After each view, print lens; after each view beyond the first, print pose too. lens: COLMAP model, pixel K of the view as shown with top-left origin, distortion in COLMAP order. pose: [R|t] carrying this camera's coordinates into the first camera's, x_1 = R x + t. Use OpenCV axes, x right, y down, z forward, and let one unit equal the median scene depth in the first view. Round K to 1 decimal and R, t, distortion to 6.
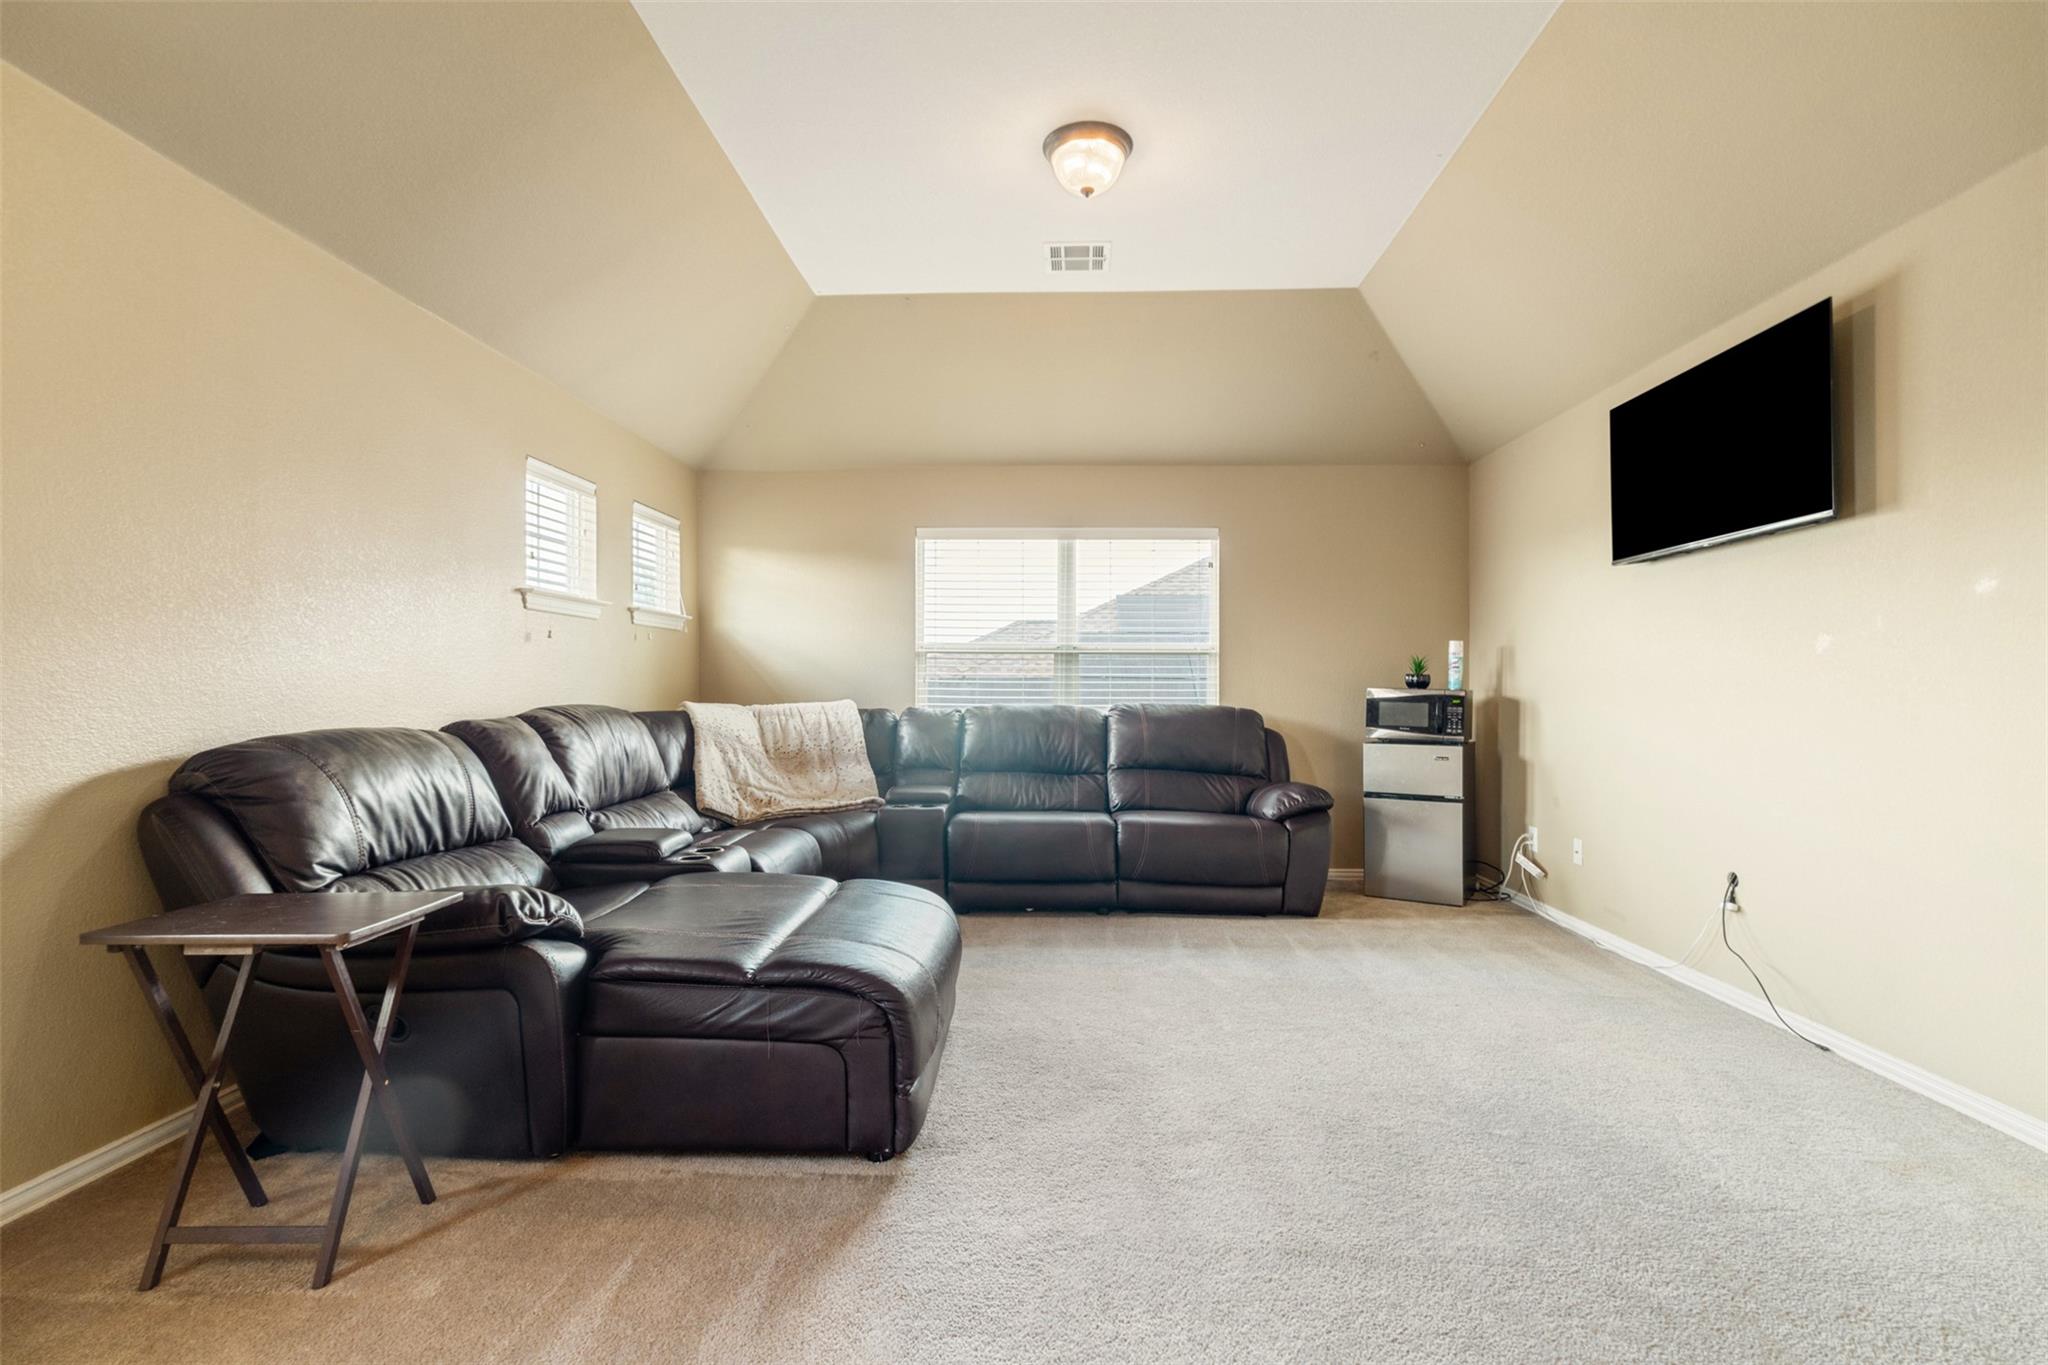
lens RADIAL K [[943.1, 0, 1021.5], [0, 943.1, 687.8], [0, 0, 1]] dist [-0.001393, -0.000558]
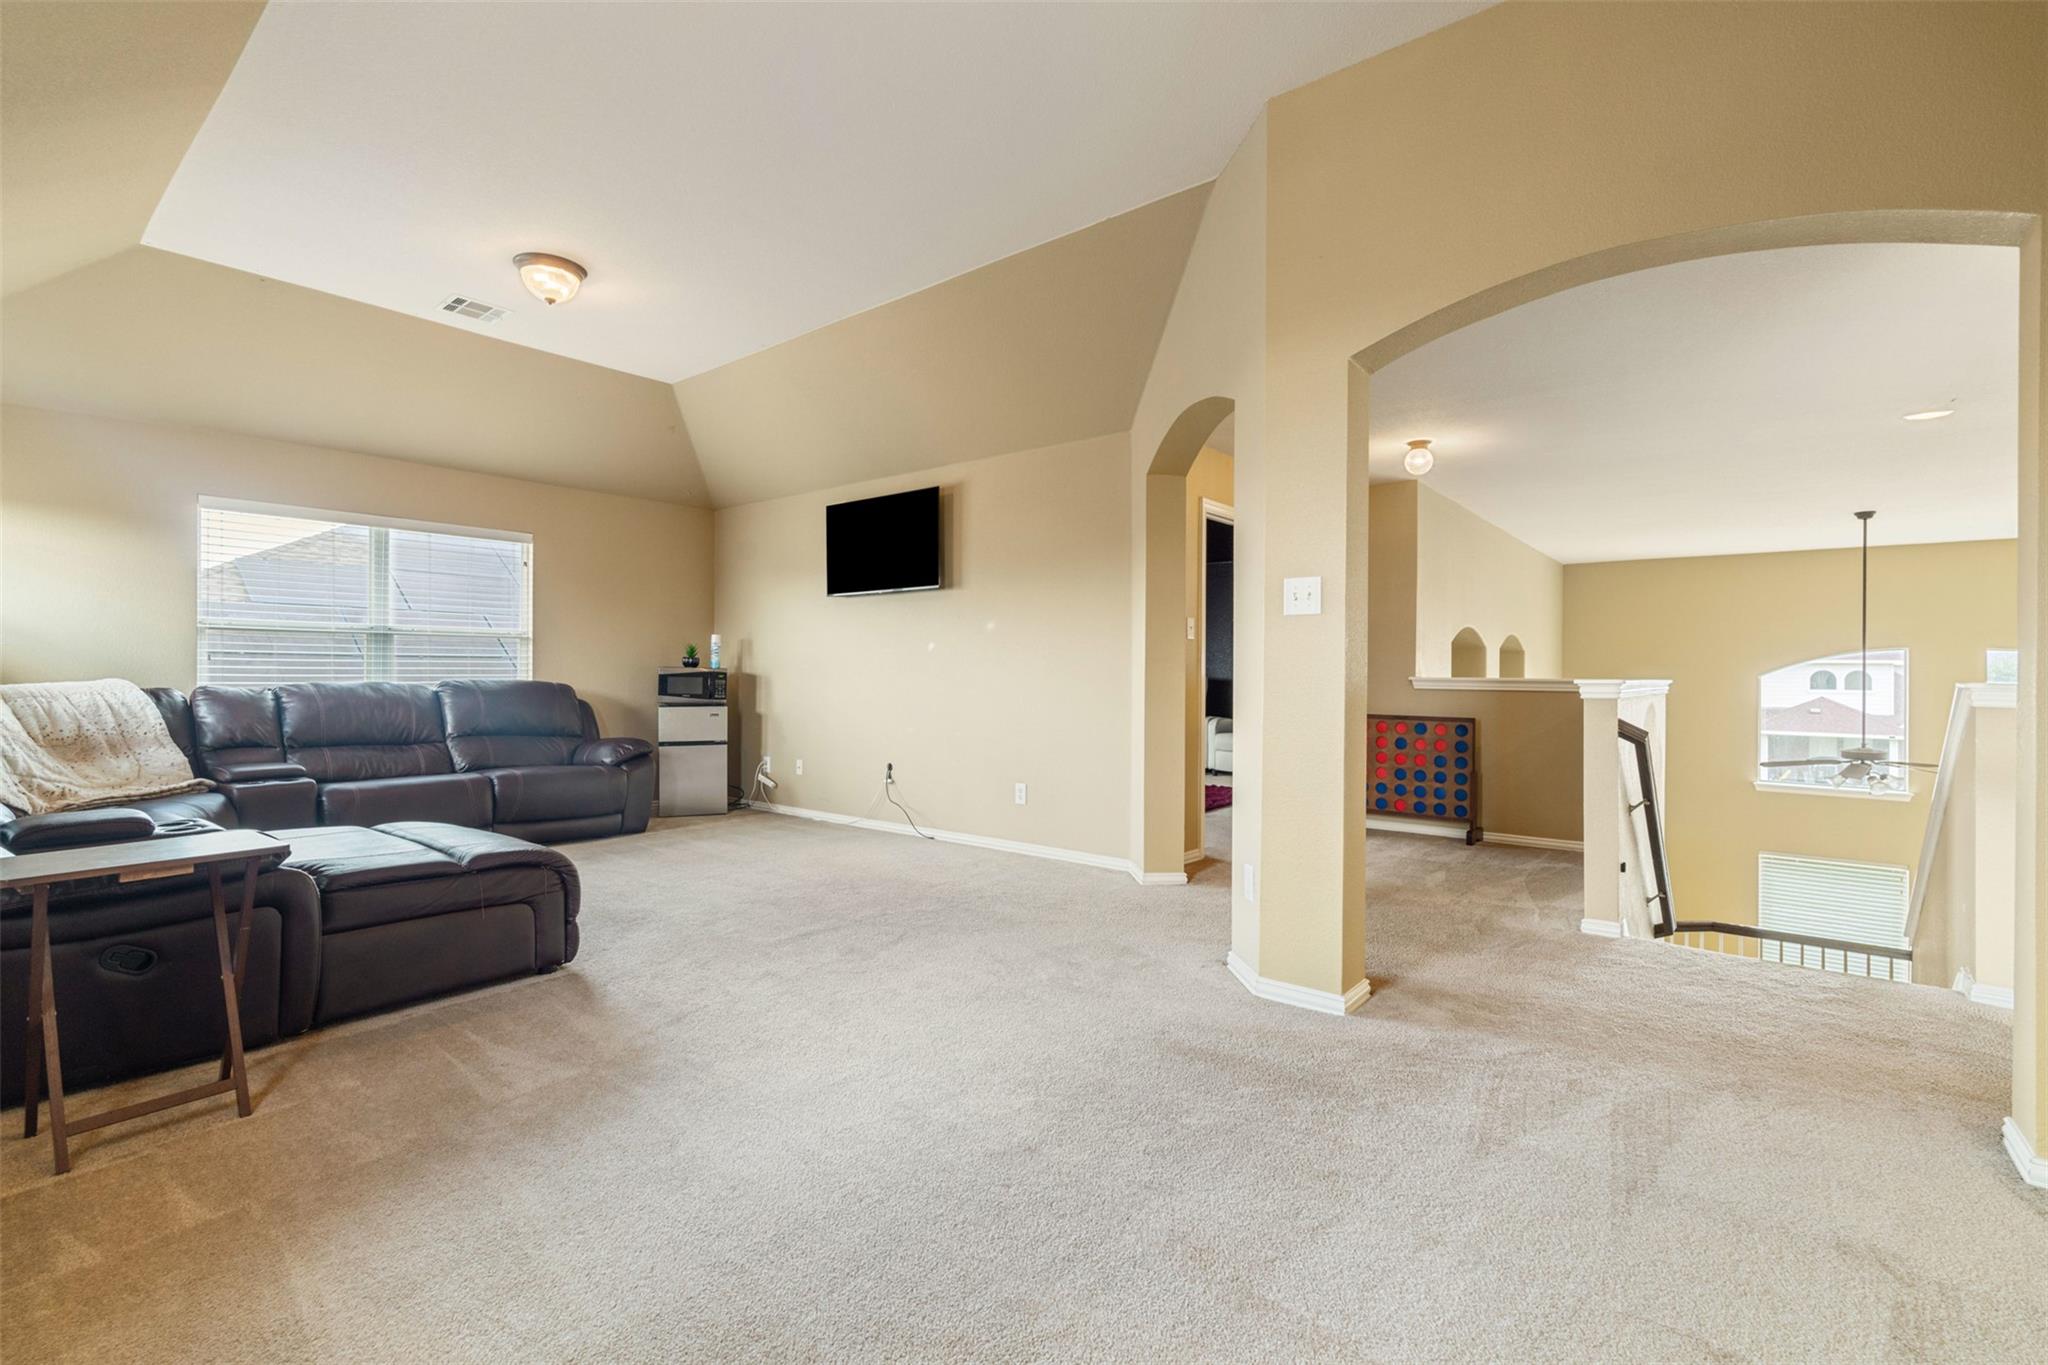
lens RADIAL K [[921.3, 0, 1031.9], [0, 921.3, 664.3], [0, 0, 1]] dist [0.000536, -0.000130]
pose [[0.589739, 0.004407, 0.807582, -0.404974], [-0.002370, 0.999990, -0.003726, 0.000109], [-0.807590, 0.000283, 0.589744, -0.234343]]
